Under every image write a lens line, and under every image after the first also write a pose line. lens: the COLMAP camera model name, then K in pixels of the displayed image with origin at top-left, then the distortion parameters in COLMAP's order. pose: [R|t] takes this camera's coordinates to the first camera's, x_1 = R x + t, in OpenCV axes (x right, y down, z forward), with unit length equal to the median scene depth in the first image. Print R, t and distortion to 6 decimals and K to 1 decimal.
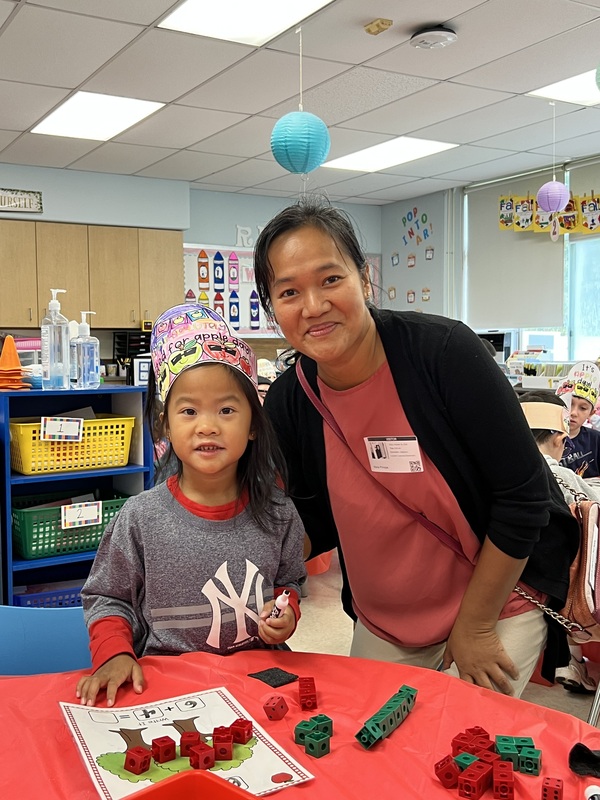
lens RADIAL K [[884.9, 0, 300.0], [0, 884.9, 400.0], [0, 0, 1]] dist [0.061614, -0.329020]
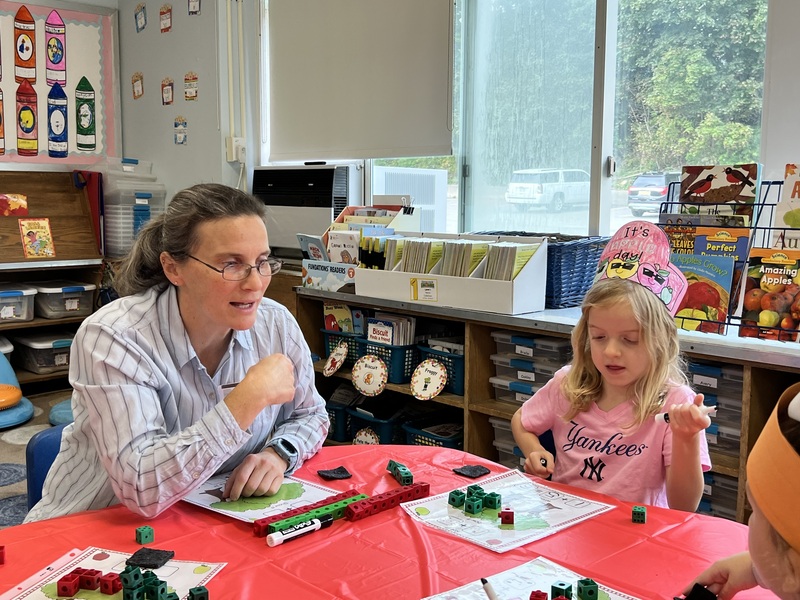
lens RADIAL K [[916.2, 0, 400.0], [0, 916.2, 300.0], [0, 0, 1]] dist [0.159044, -0.332609]
pose [[0.976712, -0.011370, 0.214251, 0.152190], [-0.002360, 0.997965, 0.063716, -0.034524], [-0.214540, -0.062738, 0.974698, 0.482782]]
